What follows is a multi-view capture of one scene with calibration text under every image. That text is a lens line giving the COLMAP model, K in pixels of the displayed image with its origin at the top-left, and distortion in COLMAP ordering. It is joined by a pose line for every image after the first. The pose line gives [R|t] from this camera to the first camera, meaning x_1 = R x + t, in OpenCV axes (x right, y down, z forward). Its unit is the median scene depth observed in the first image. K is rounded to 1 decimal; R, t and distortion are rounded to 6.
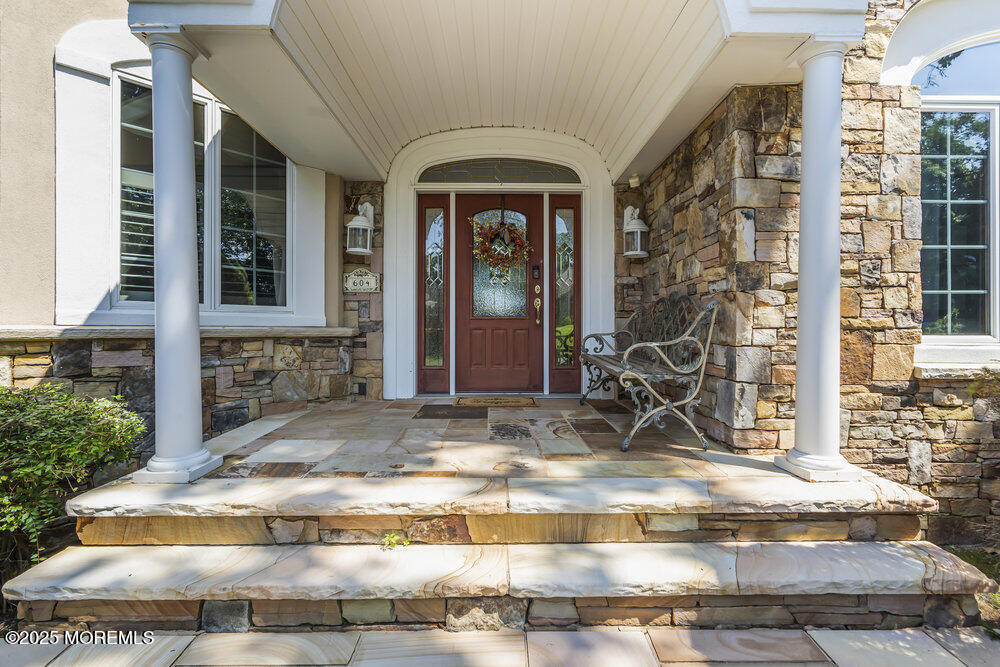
lens RADIAL K [[450.7, 0, 501.6], [0, 450.7, 335.6], [0, 0, 1]] dist [-0.009662, 0.000239]
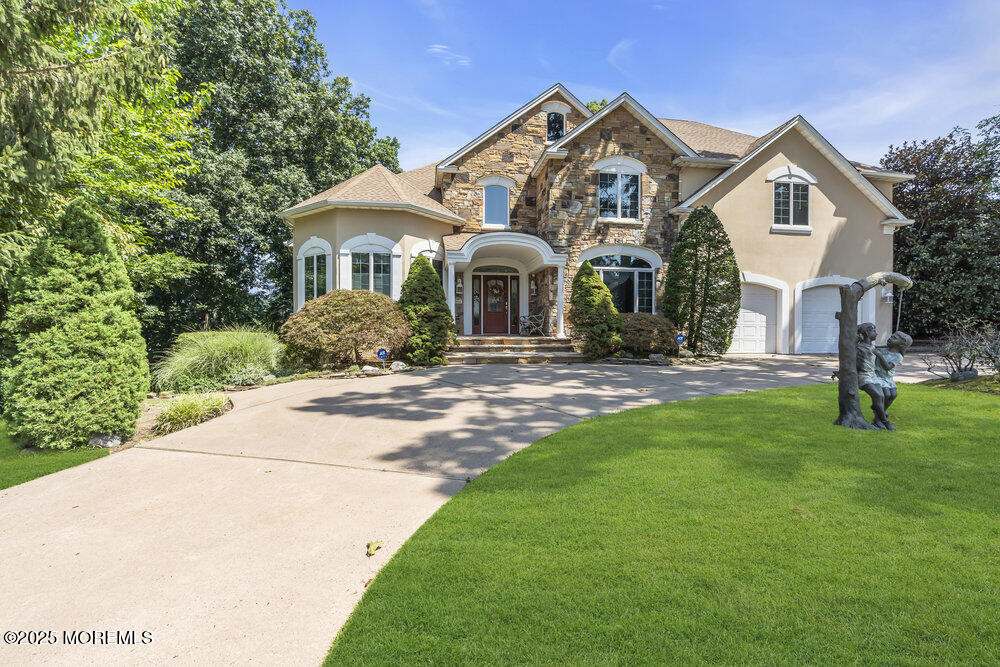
lens RADIAL K [[450.7, 0, 493.7], [0, 450.7, 336.5], [0, 0, 1]] dist [-0.009662, 0.000239]
pose [[0.991023, -0.001640, 0.133682, -0.524483], [0.002063, 0.999993, -0.003022, 0.173170], [-0.133676, 0.003271, 0.991020, -2.619087]]
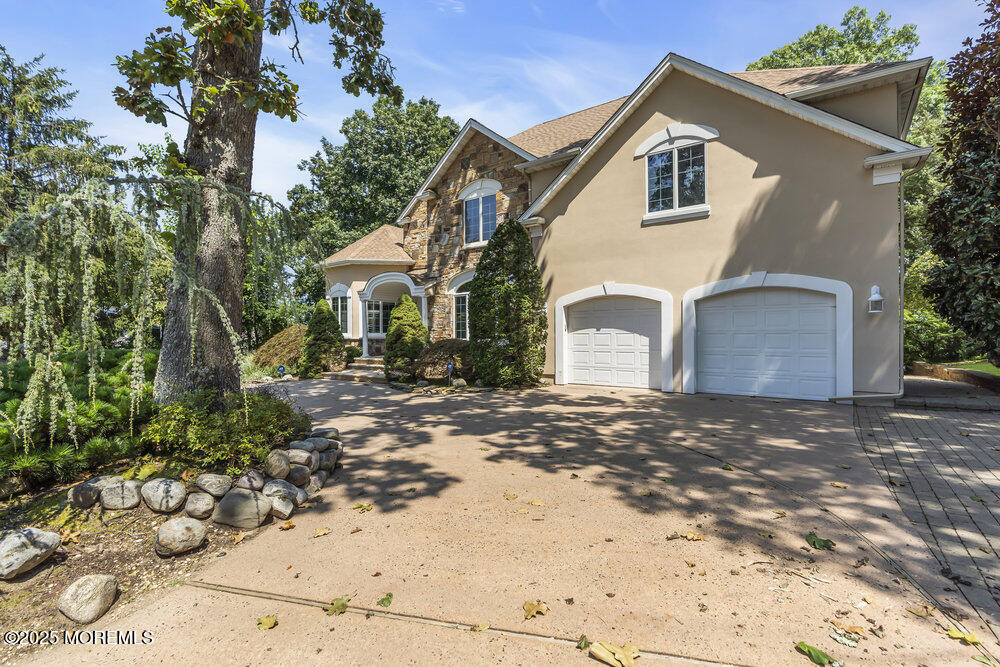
lens RADIAL K [[450.7, 0, 501.3], [0, 450.7, 335.3], [0, 0, 1]] dist [-0.009662, 0.000239]
pose [[0.792672, -0.005823, -0.609621, 3.106007], [0.001601, 0.999971, -0.007469, 0.001655], [0.609646, 0.004945, 0.792658, -1.972291]]
